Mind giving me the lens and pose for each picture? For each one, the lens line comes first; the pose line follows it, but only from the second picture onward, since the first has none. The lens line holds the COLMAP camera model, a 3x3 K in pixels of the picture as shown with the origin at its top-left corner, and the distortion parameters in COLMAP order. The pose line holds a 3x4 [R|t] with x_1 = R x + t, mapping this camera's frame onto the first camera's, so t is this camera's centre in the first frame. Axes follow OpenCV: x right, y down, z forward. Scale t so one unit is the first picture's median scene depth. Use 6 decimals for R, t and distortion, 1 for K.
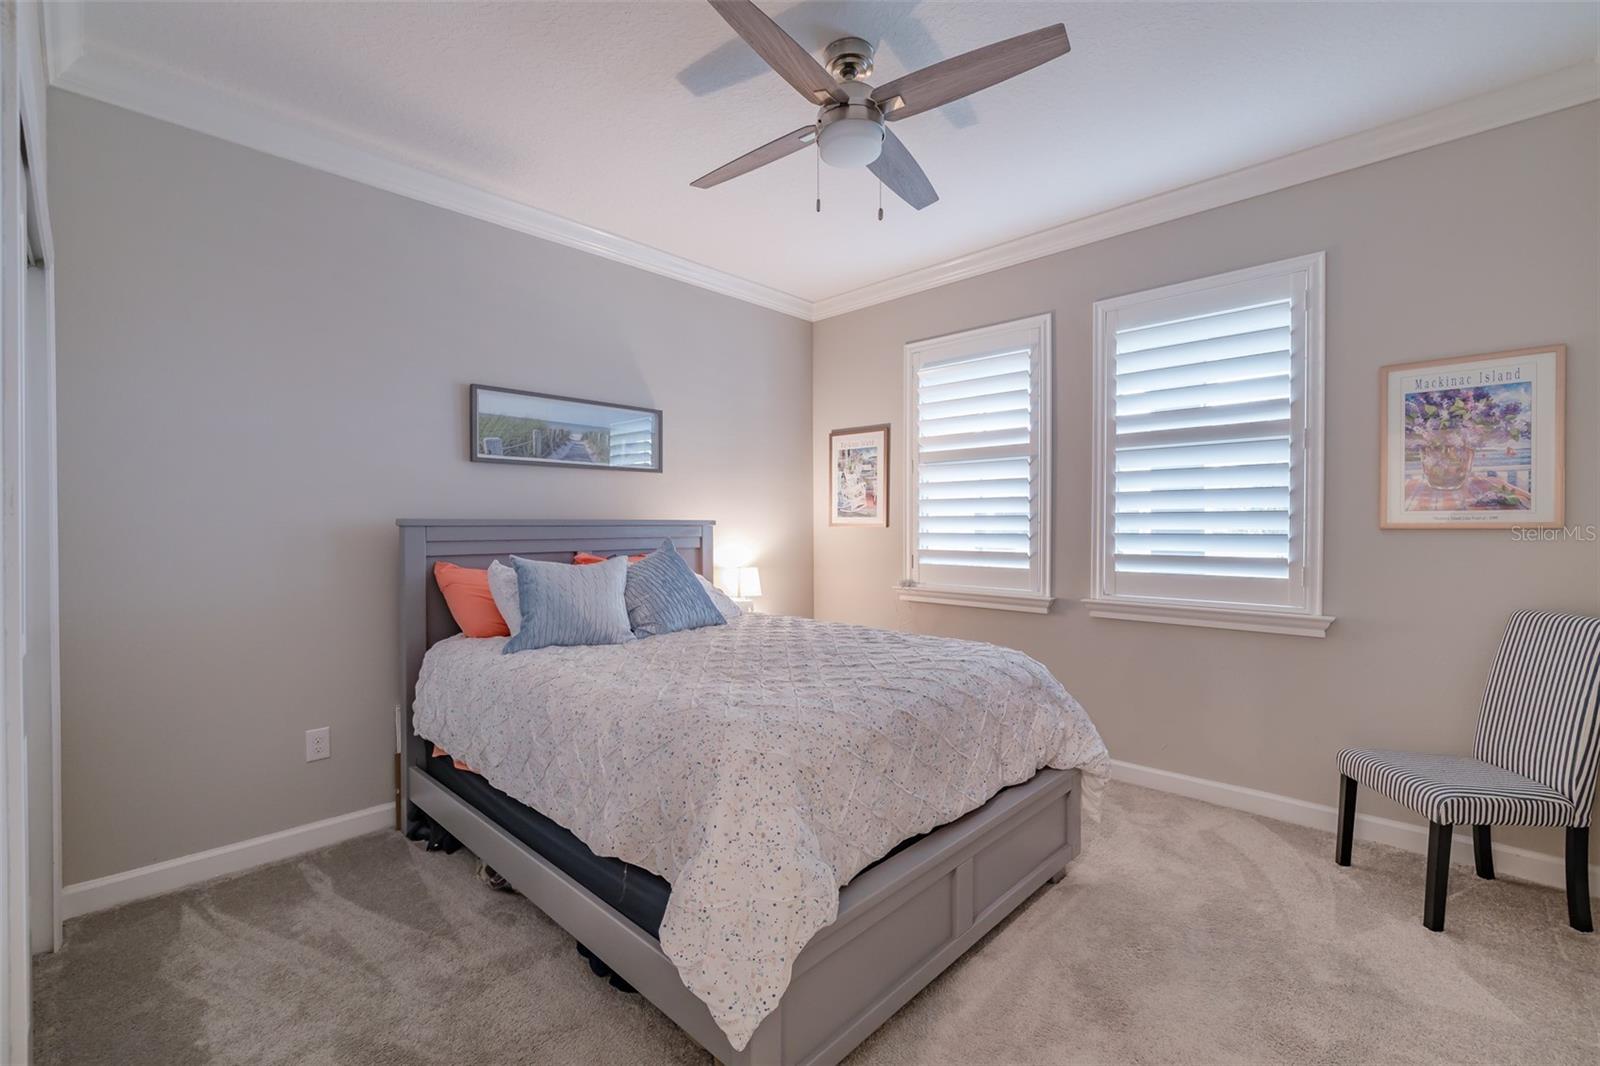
lens RADIAL K [[687.6, 0, 797.5], [0, 687.6, 530.5], [0, 0, 1]] dist [0.000966, 0.000257]
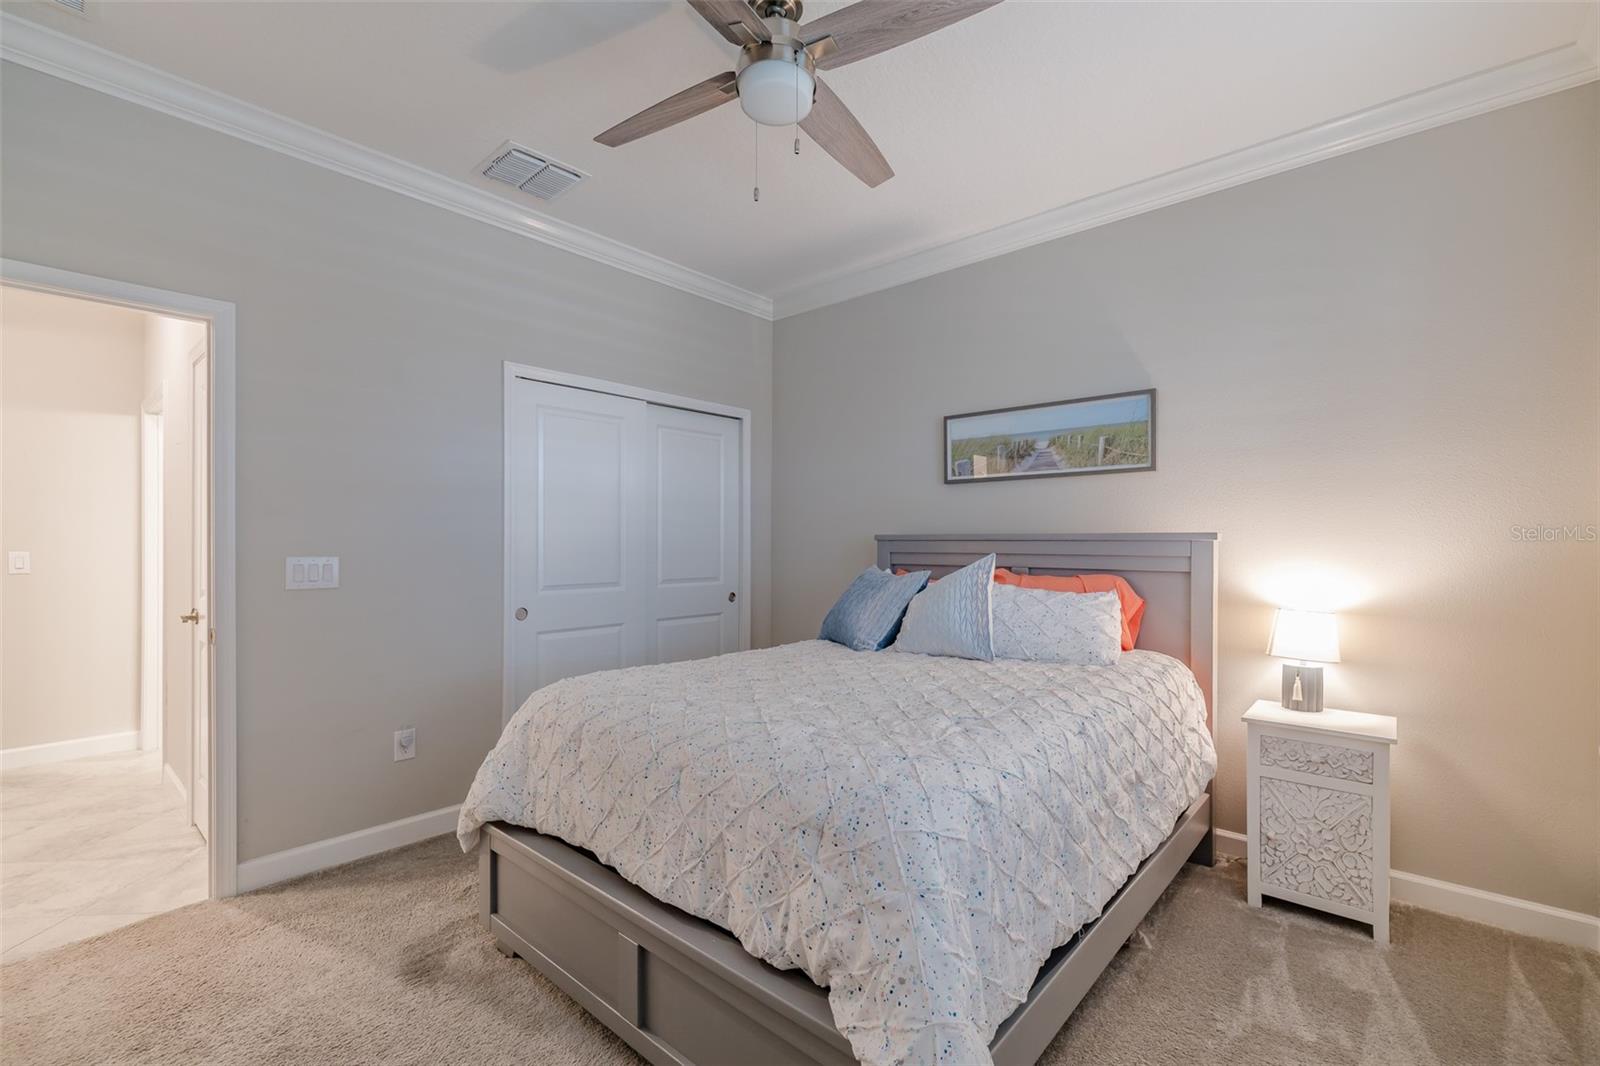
lens RADIAL K [[687.6, 0, 797.5], [0, 687.6, 530.5], [0, 0, 1]] dist [0.000966, 0.000257]
pose [[0.045386, -0.010038, -0.998919, 0.607289], [-0.006761, 0.999924, -0.010356, -0.008007], [0.998947, 0.007224, 0.045314, 0.639505]]
